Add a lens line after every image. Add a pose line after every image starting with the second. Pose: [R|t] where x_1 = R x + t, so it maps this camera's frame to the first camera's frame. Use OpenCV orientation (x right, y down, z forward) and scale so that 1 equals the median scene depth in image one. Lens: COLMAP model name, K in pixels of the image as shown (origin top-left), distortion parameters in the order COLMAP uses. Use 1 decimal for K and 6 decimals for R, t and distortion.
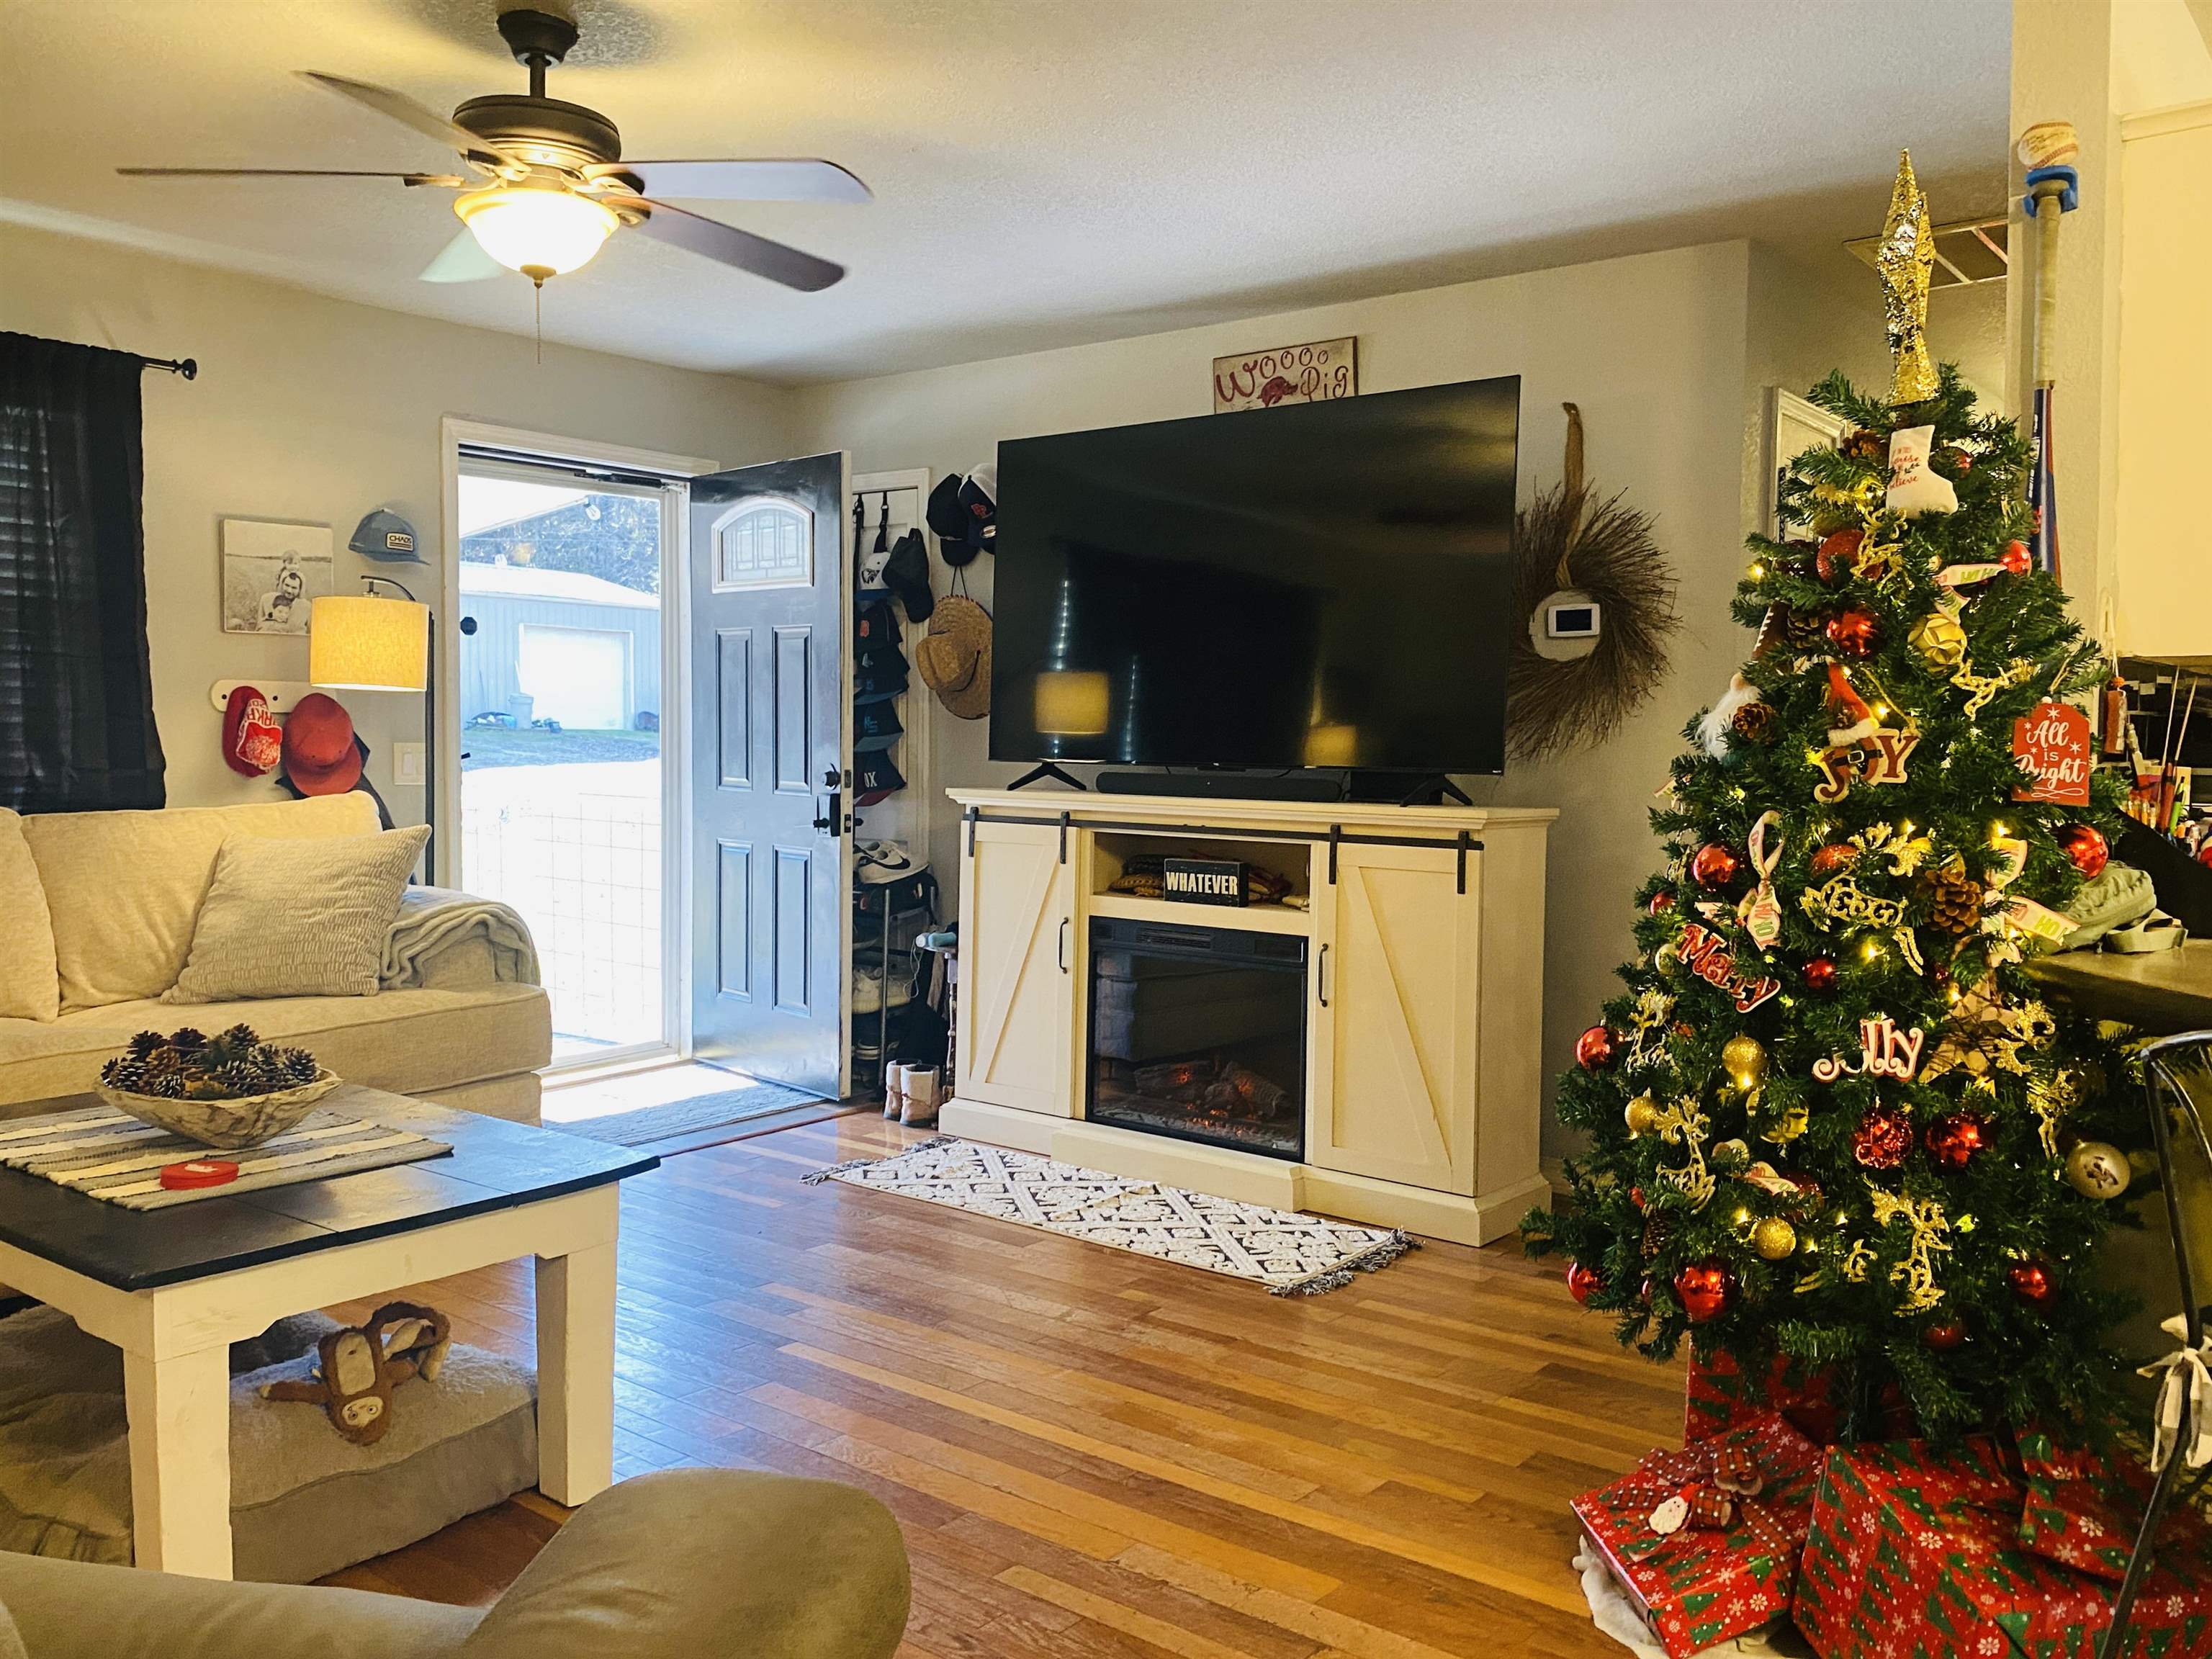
lens RADIAL K [[1791.8, 0, 1104.7], [0, 1791.8, 809.2], [0, 0, 1]] dist [0.010998, -0.008237]
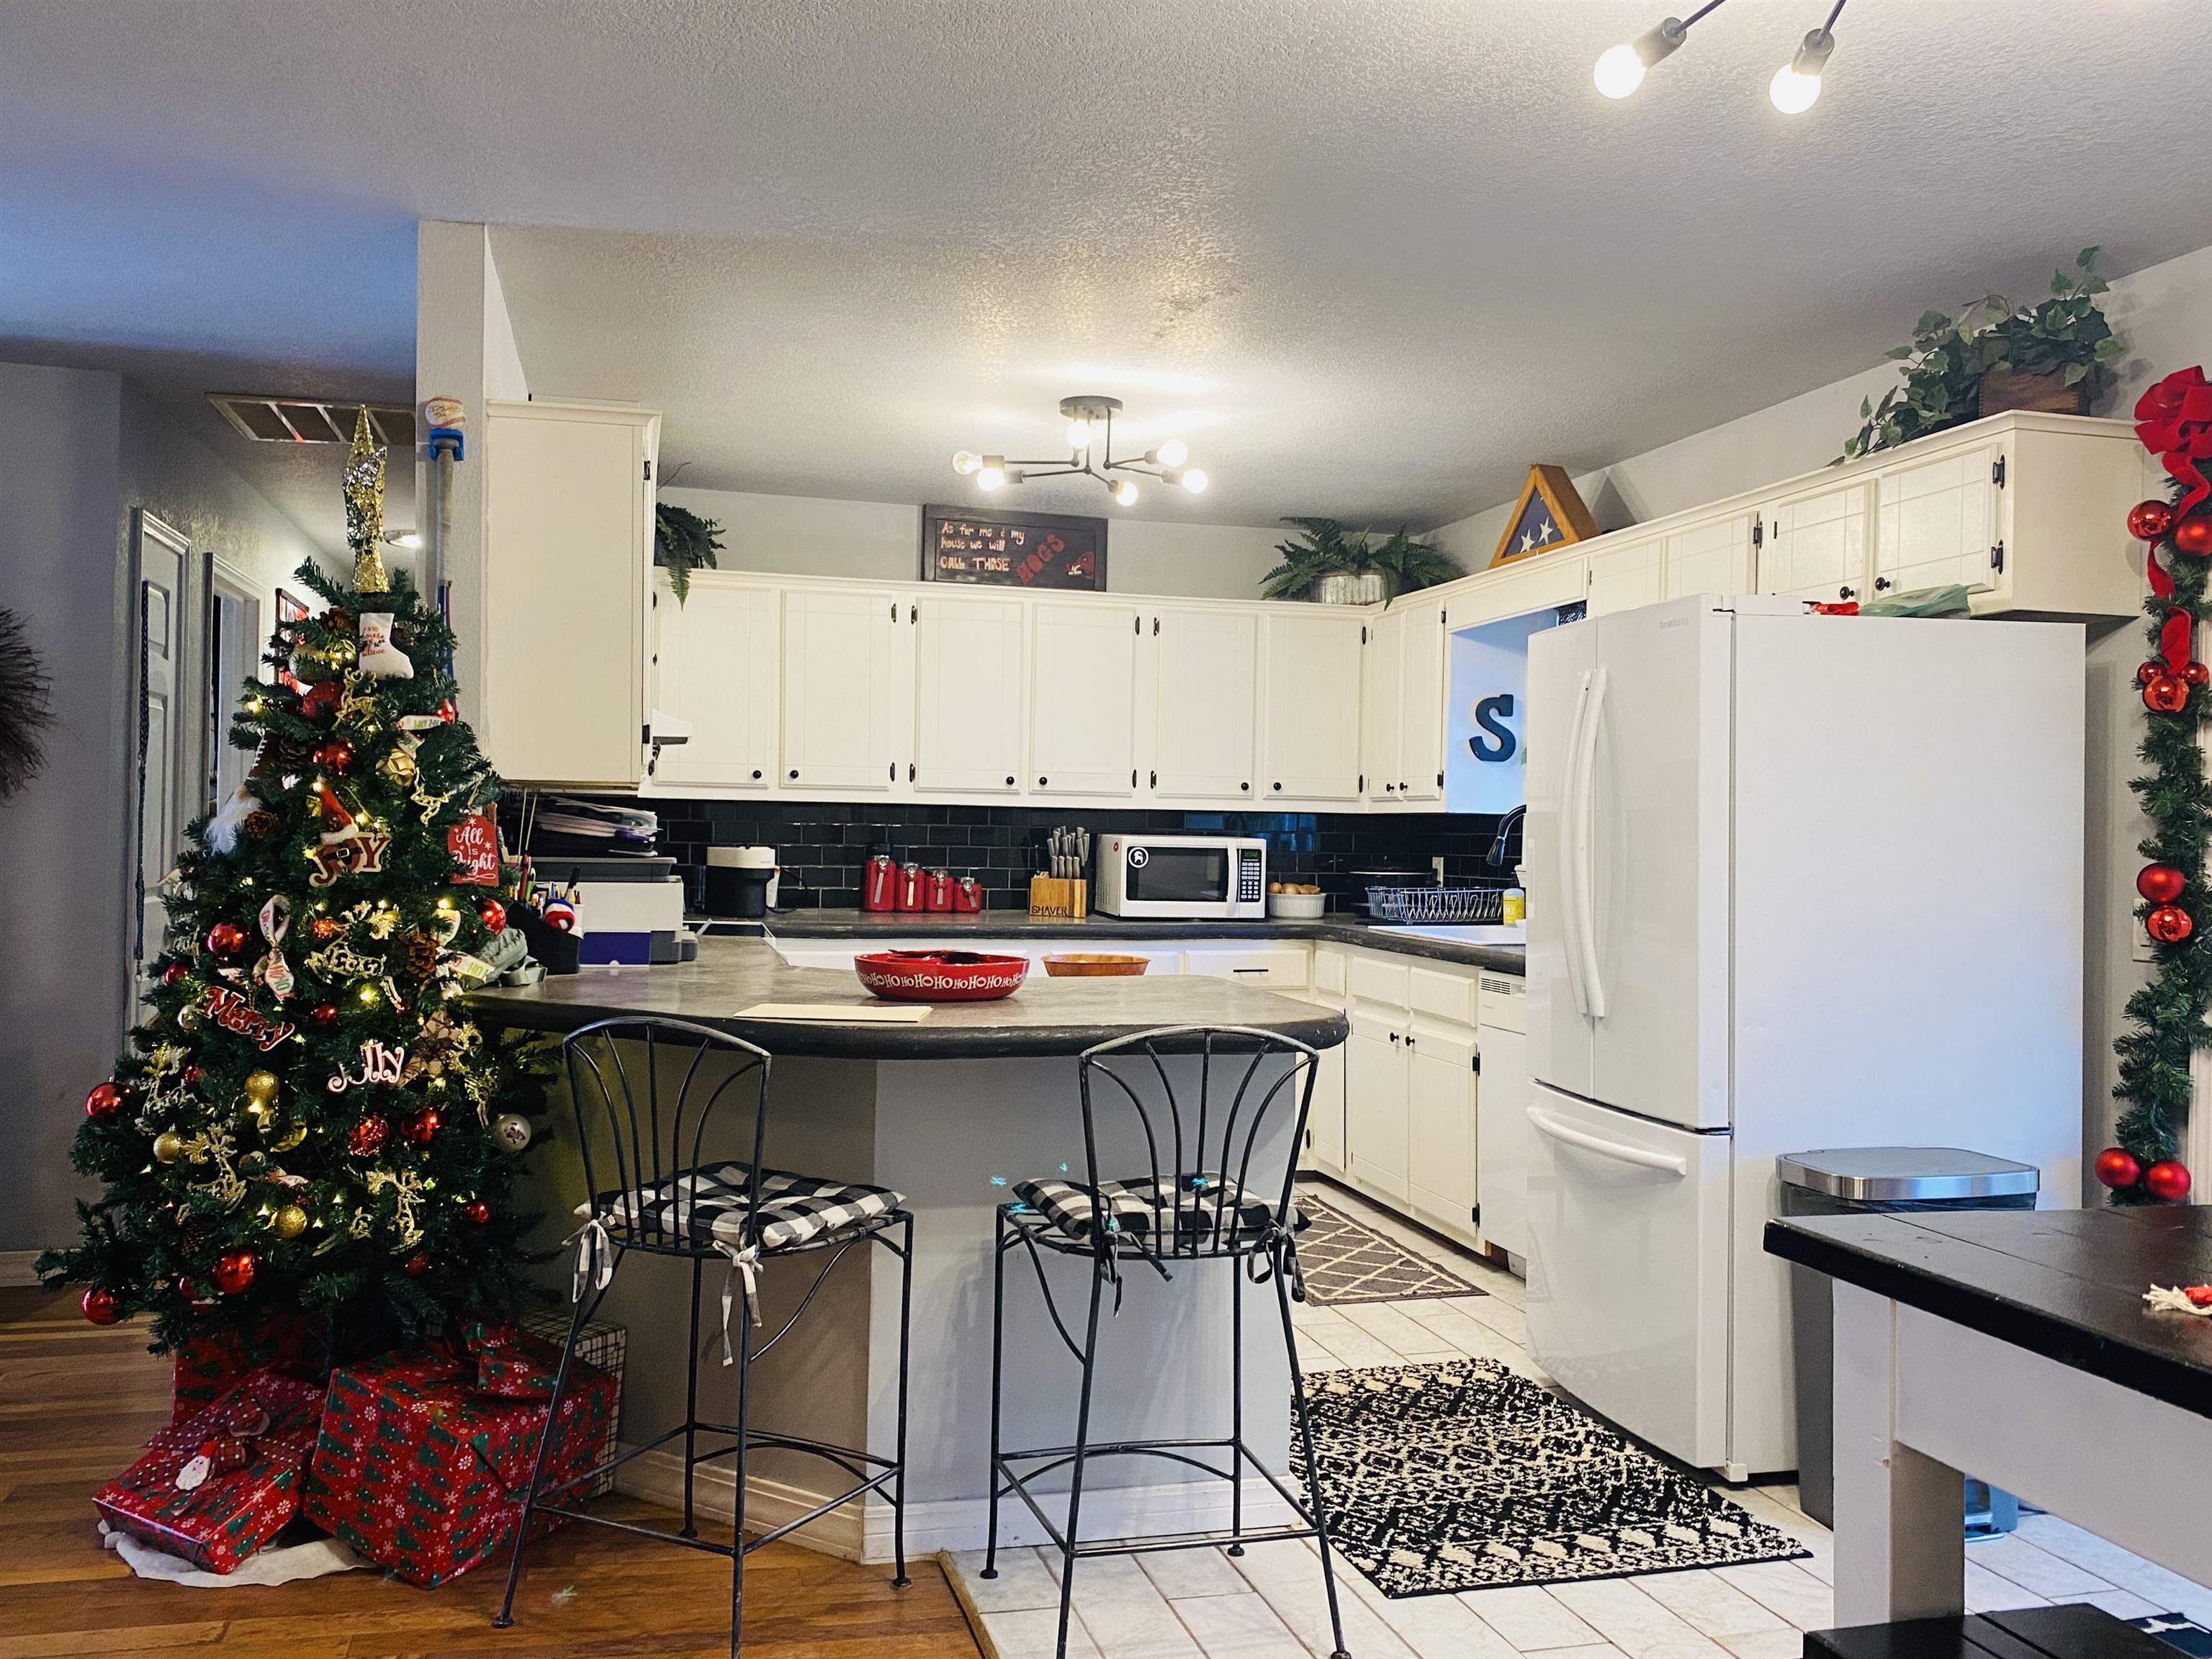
lens RADIAL K [[1798.3, 0, 1106.0], [0, 1798.3, 829.5], [0, 0, 1]] dist [-0.000225, -0.000747]
pose [[0.603097, 0.002885, 0.797663, -0.315101], [0.023057, 0.999513, -0.021048, -0.005074], [-0.797335, 0.031086, 0.602736, -0.272208]]
